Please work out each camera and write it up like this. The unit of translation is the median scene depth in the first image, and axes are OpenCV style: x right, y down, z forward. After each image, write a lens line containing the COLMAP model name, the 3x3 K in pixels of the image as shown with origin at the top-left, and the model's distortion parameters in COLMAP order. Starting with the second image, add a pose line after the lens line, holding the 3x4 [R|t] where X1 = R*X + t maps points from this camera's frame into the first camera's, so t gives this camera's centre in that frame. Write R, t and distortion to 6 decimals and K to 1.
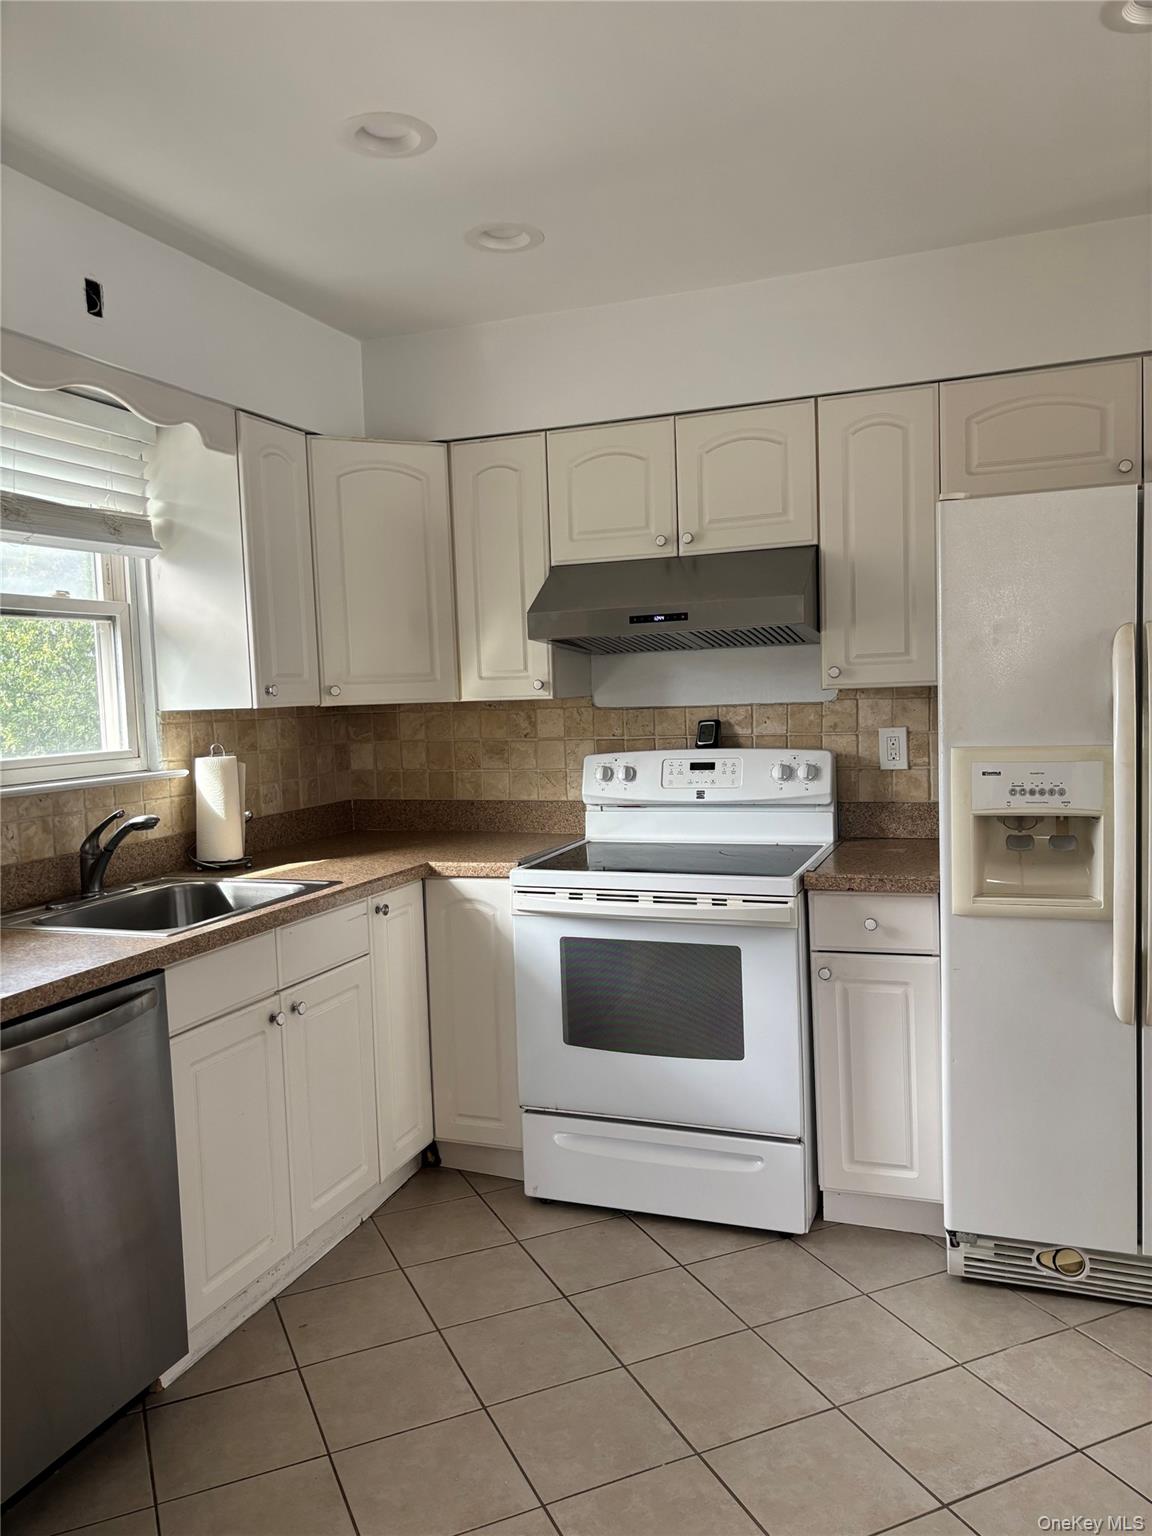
lens RADIAL K [[1173.5, 0, 576.0], [0, 1173.5, 768.0], [0, 0, 1]] dist [0.107872, -0.167410]
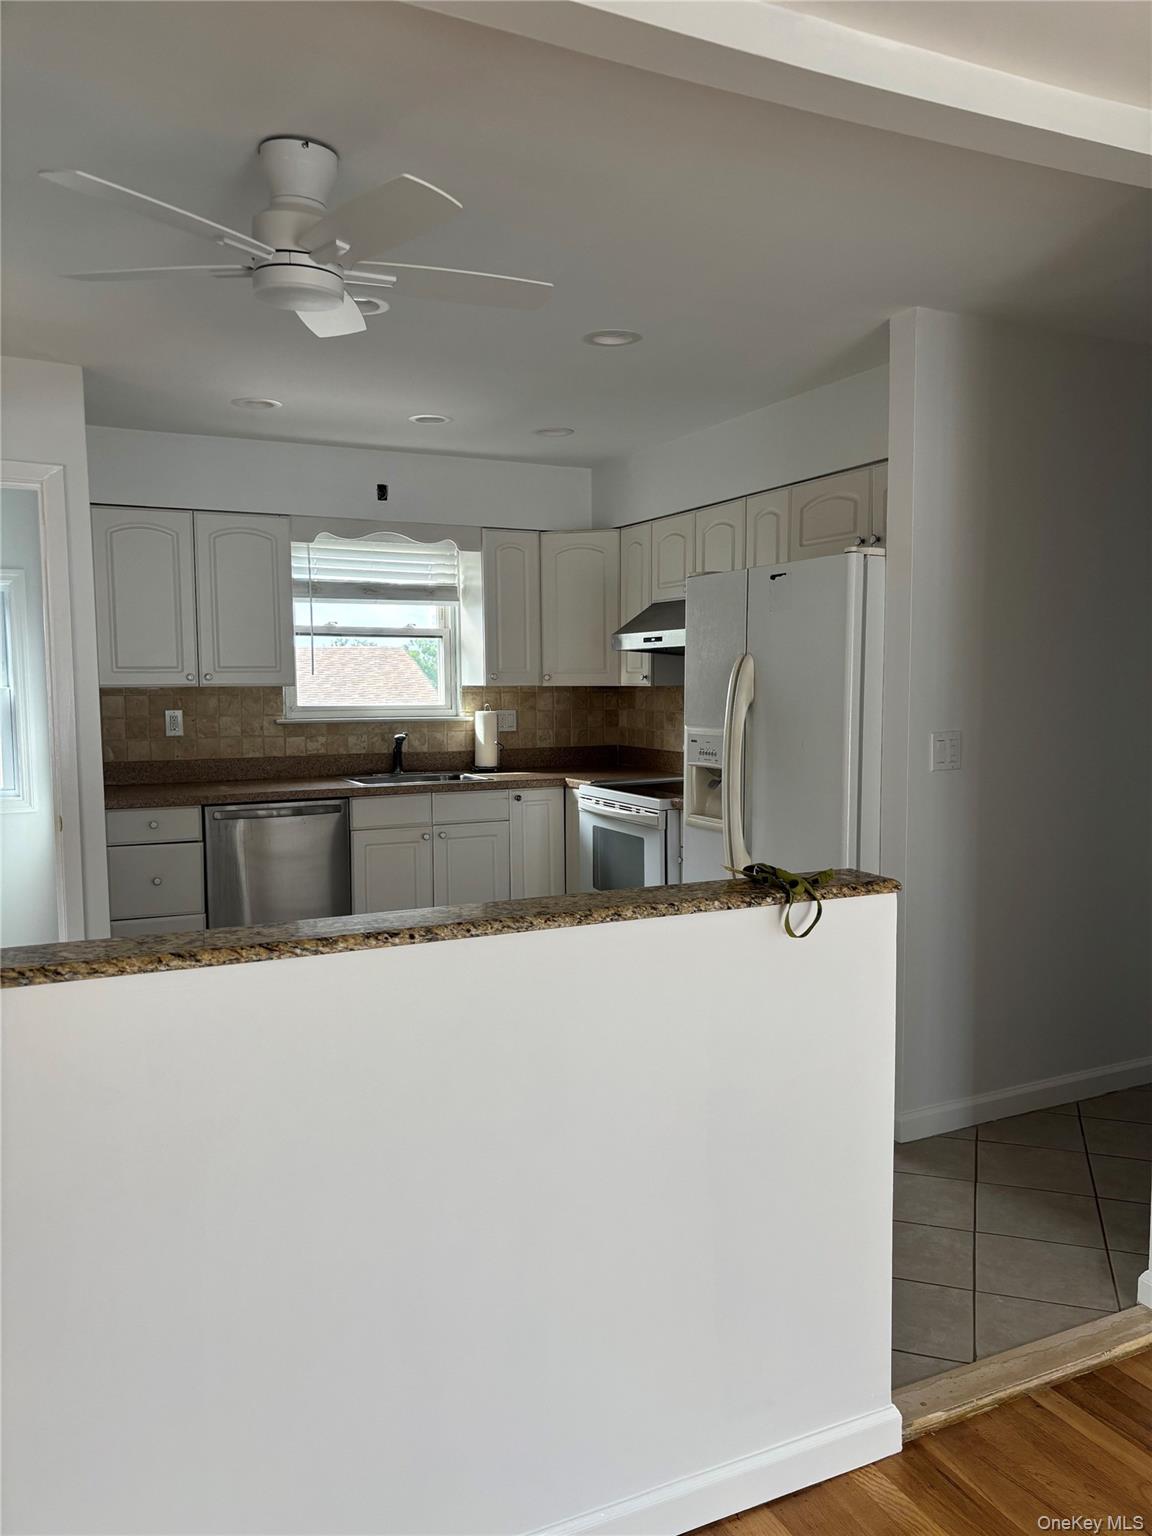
lens RADIAL K [[1173.5, 0, 576.0], [0, 1173.5, 768.0], [0, 0, 1]] dist [0.107872, -0.167410]
pose [[0.729240, 0.082817, -0.679228, 1.048050], [-0.068367, 0.996500, 0.048100, -0.018453], [0.680834, 0.011360, 0.732350, -0.251698]]
